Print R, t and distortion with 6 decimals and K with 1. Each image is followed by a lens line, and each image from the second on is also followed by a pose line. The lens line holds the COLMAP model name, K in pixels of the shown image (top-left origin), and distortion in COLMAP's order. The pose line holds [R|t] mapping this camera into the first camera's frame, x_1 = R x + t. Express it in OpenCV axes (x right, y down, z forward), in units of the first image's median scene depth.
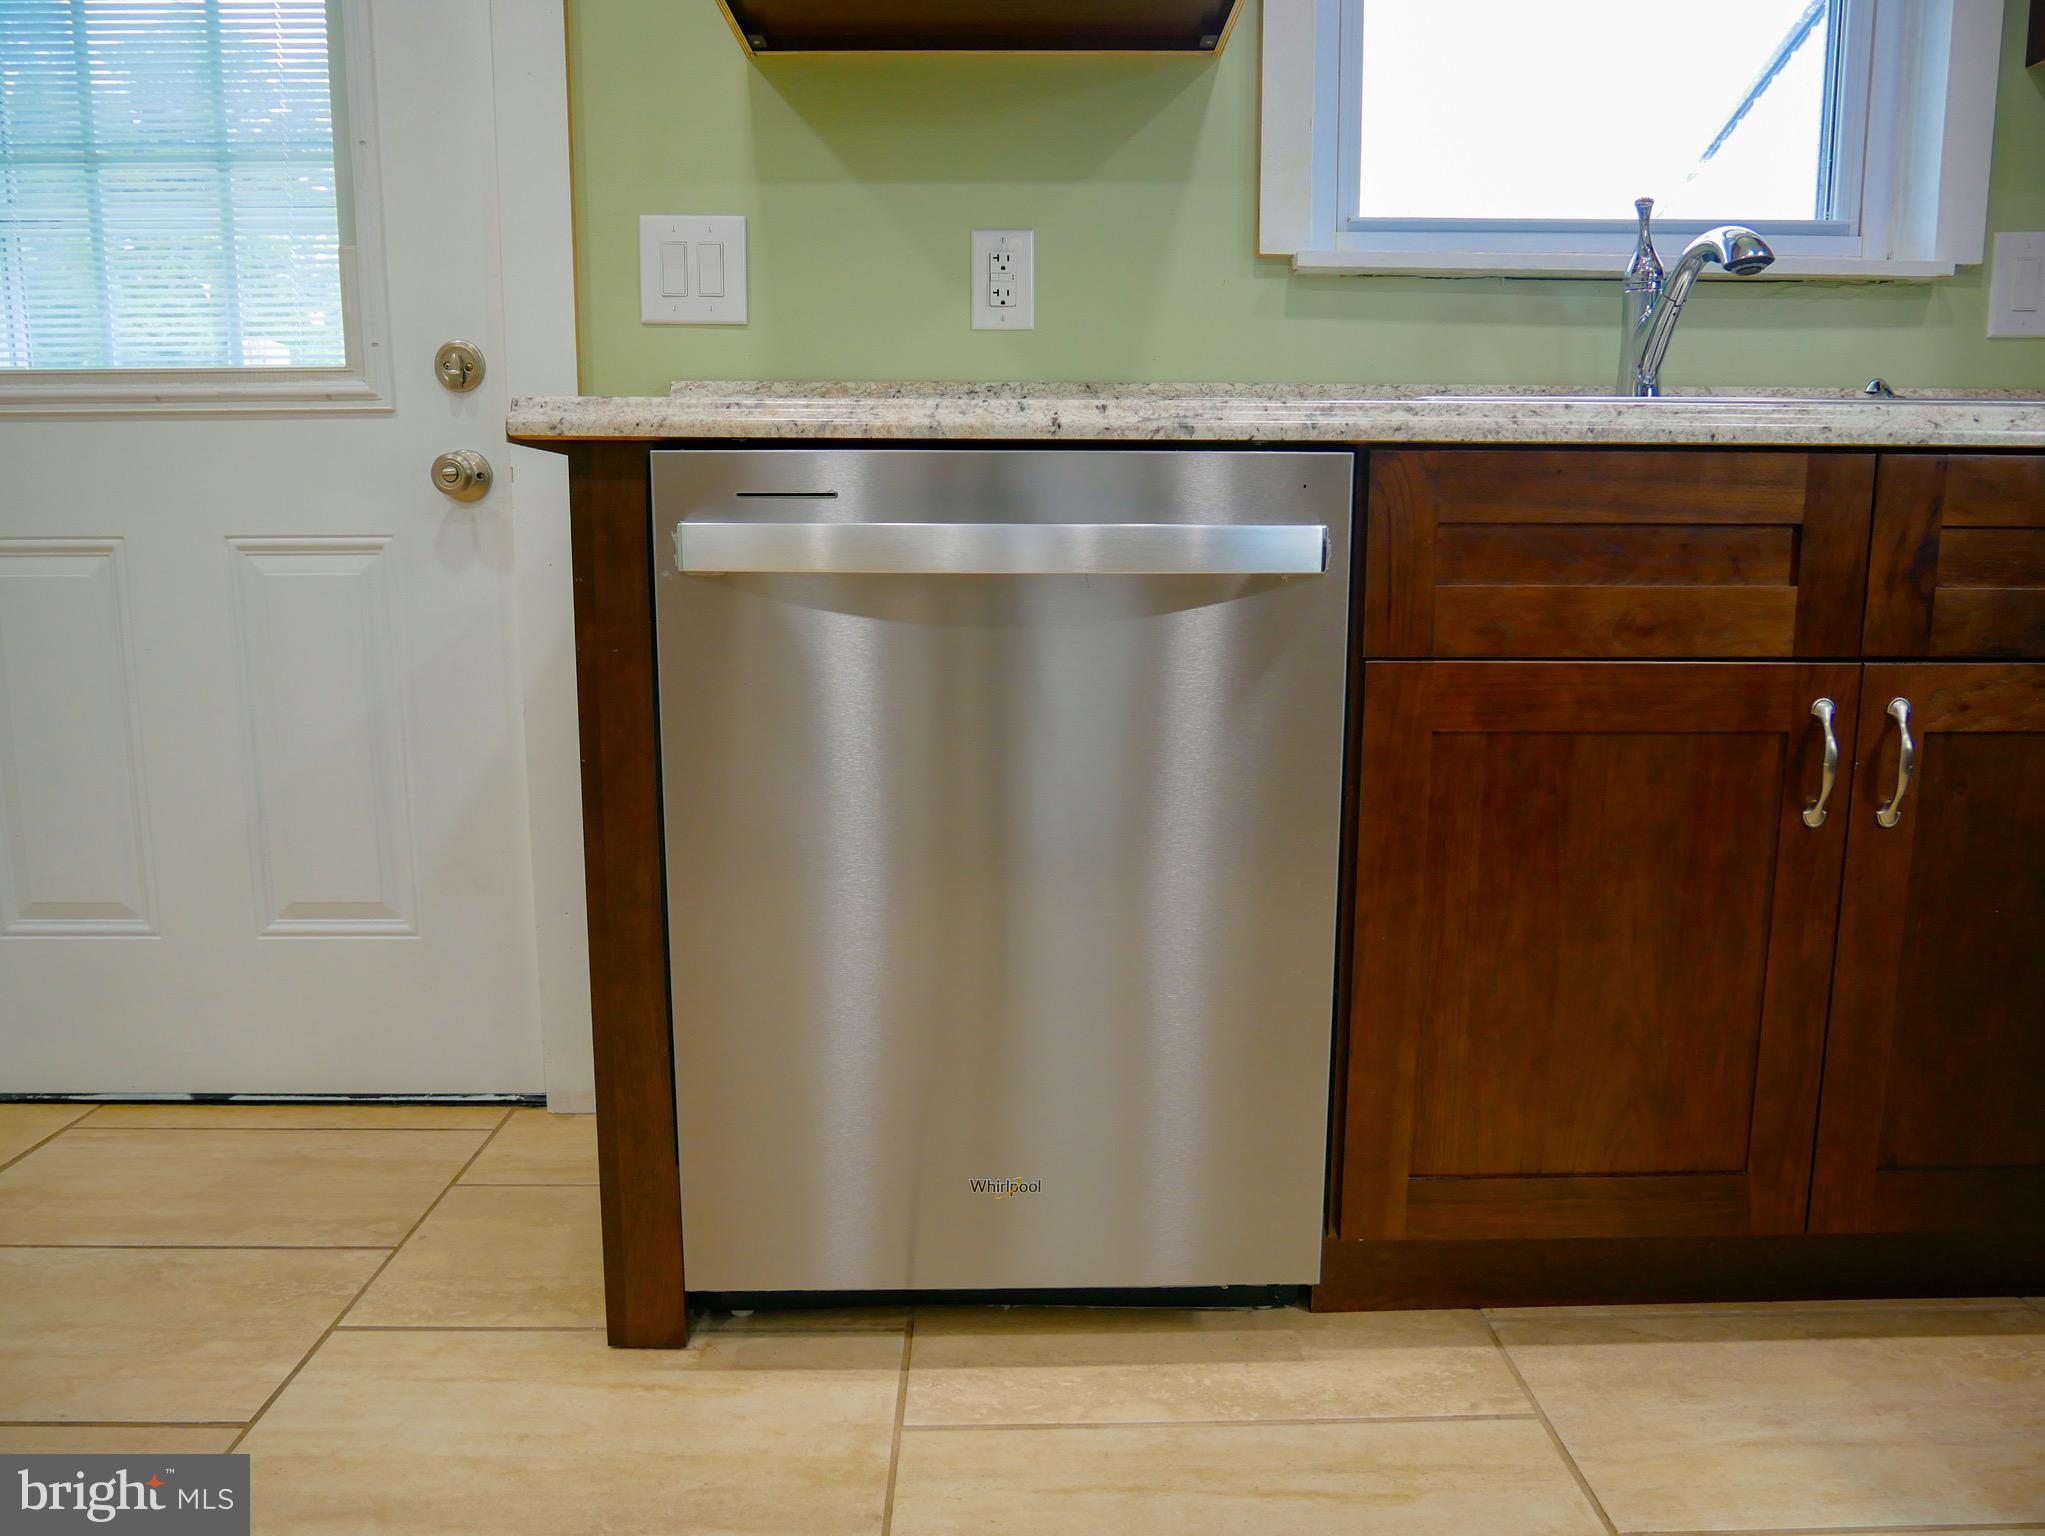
lens RADIAL K [[1448.9, 0, 1022.5], [0, 1448.9, 768.0], [0, 0, 1]] dist [-0.055520, 0.025188]
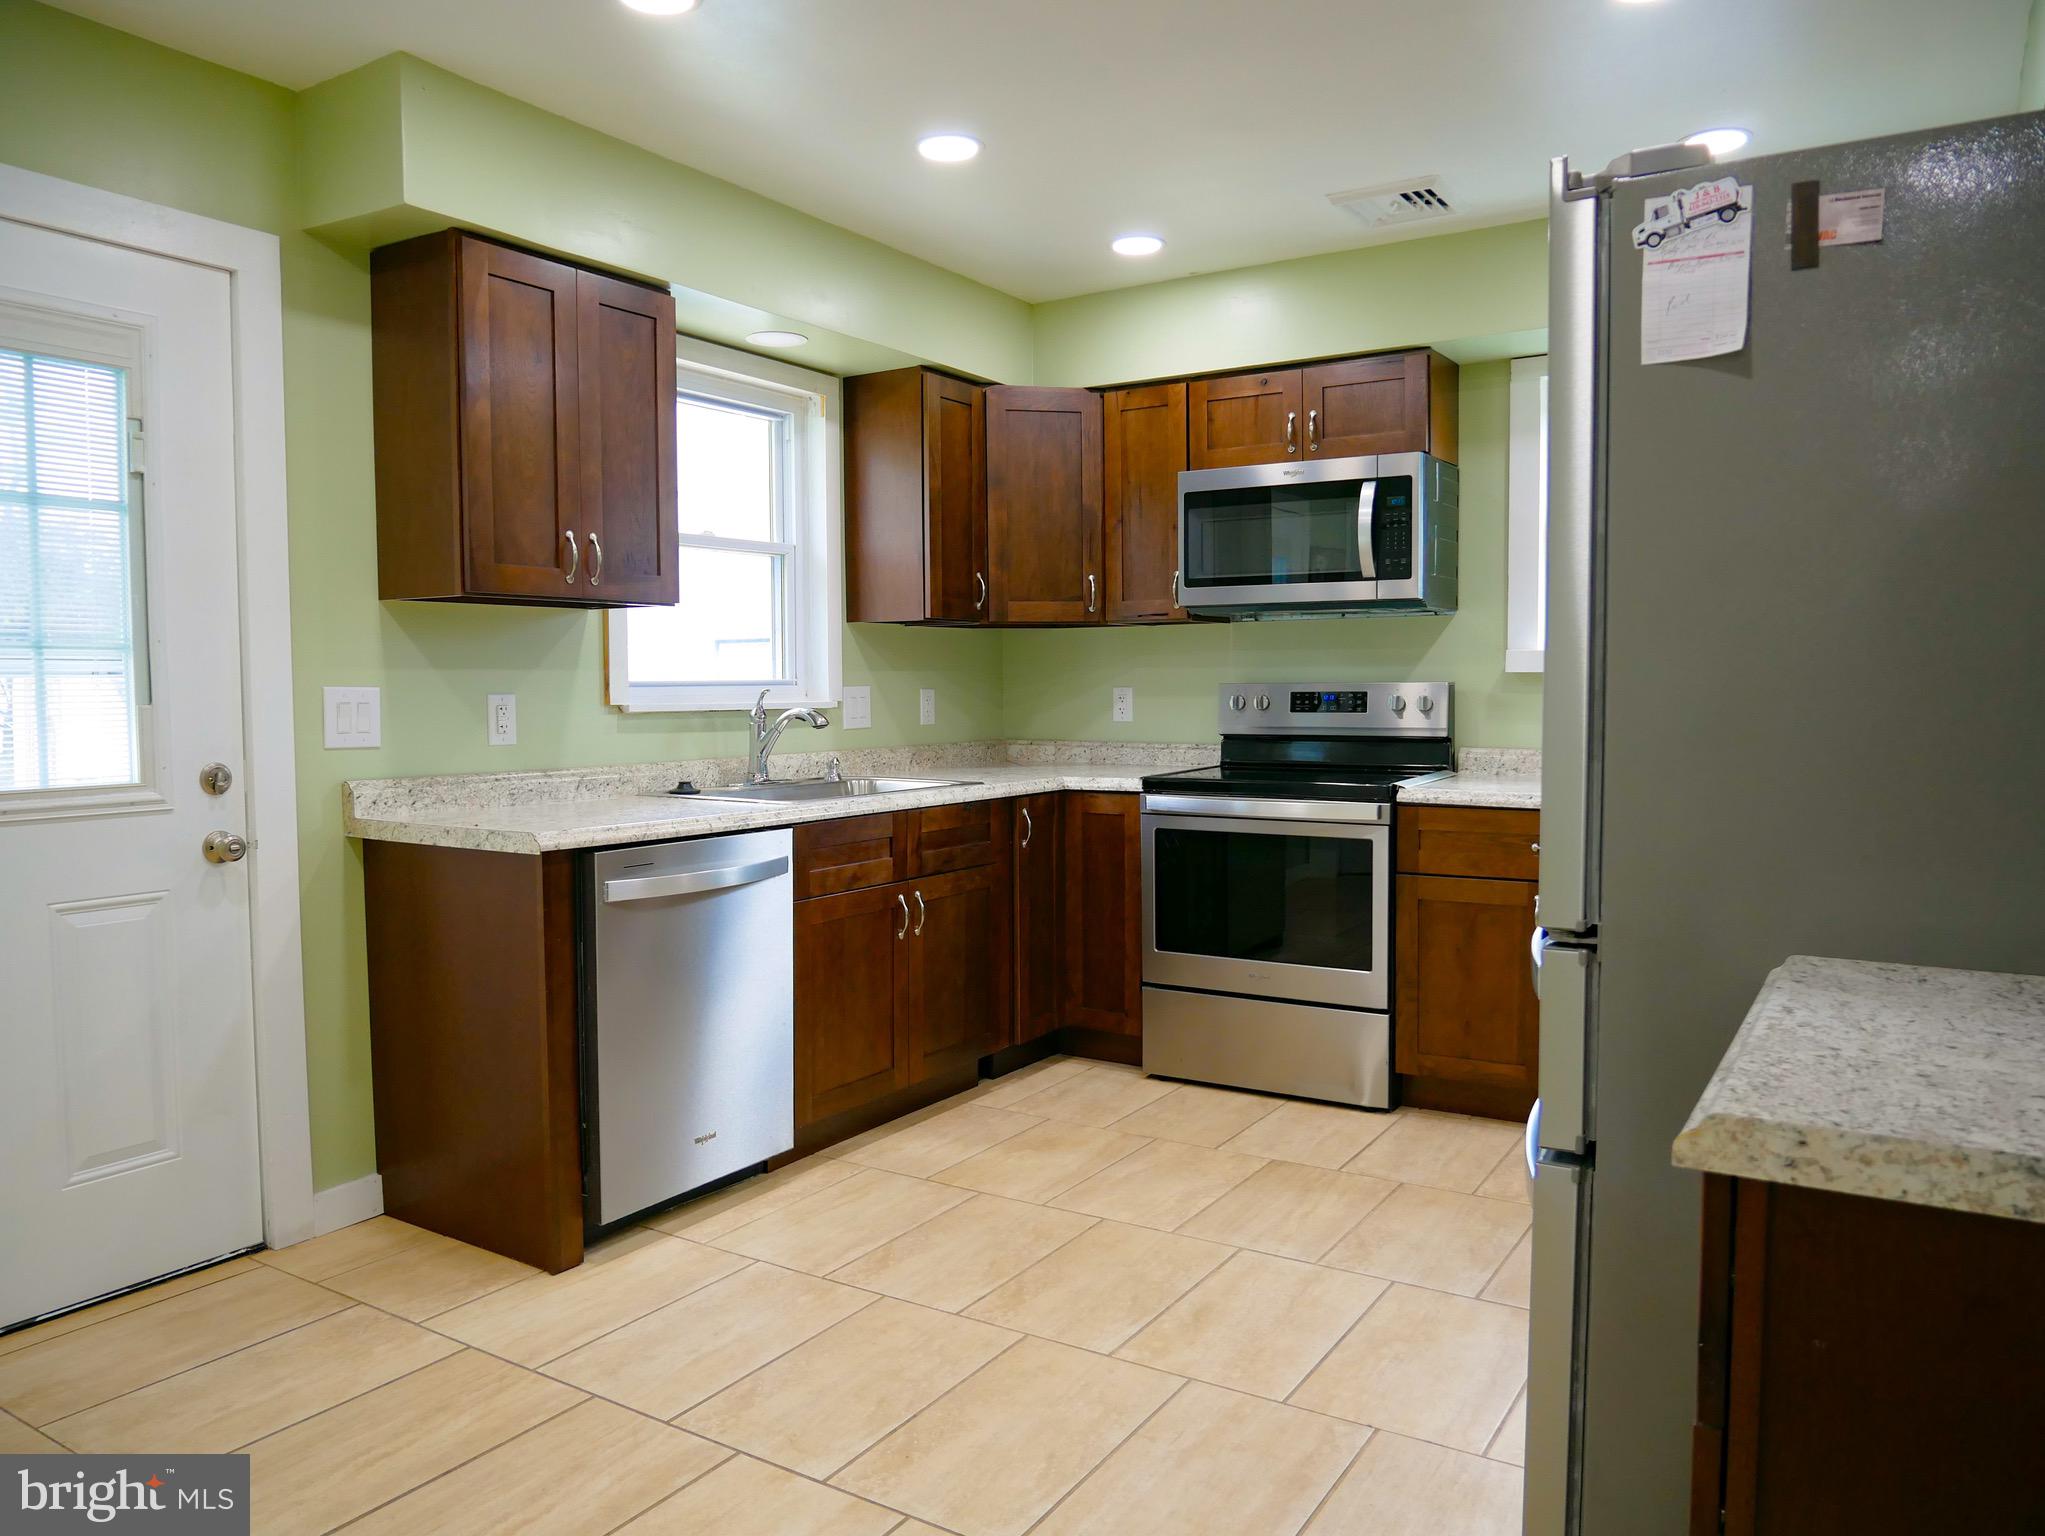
lens RADIAL K [[1448.9, 0, 1022.5], [0, 1448.9, 768.0], [0, 0, 1]] dist [-0.055520, 0.025188]
pose [[0.550939, -0.049938, 0.833050, -1.234728], [0.131875, 0.990876, -0.027817, -0.134202], [-0.824060, 0.125184, 0.552497, -0.612332]]
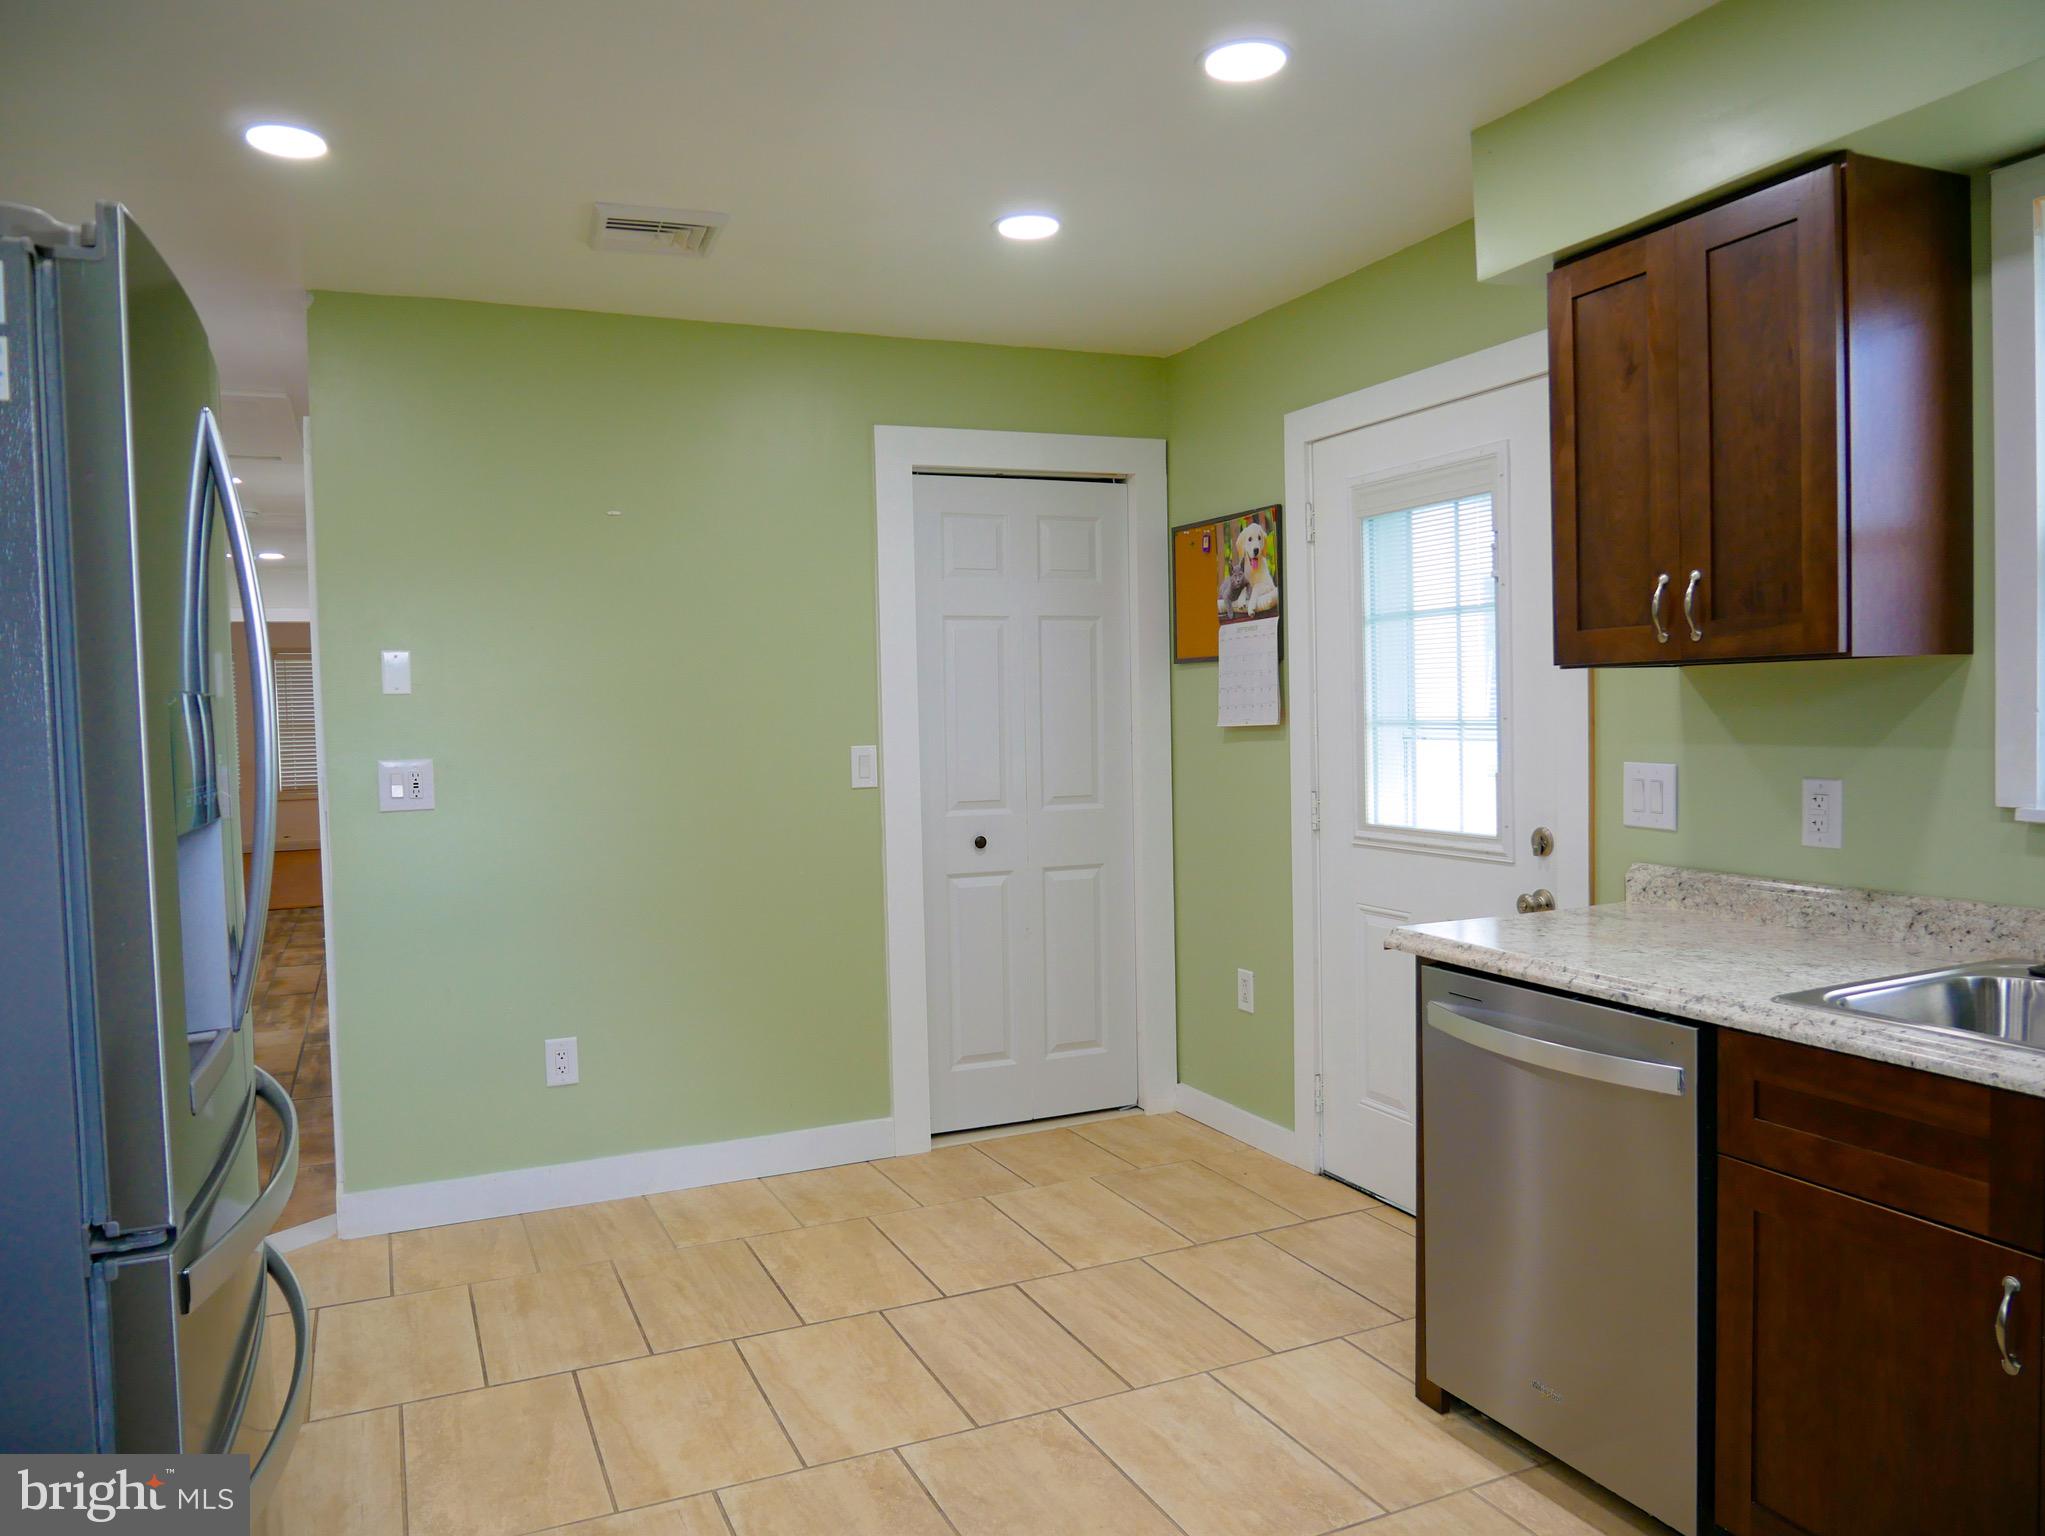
lens RADIAL K [[1448.9, 0, 1022.5], [0, 1448.9, 768.0], [0, 0, 1]] dist [-0.055520, 0.025188]
pose [[0.387546, 0.029663, -0.921373, 0.982875], [-0.115338, 0.993189, -0.016538, -0.273059], [0.914606, 0.112679, 0.388328, -0.266623]]
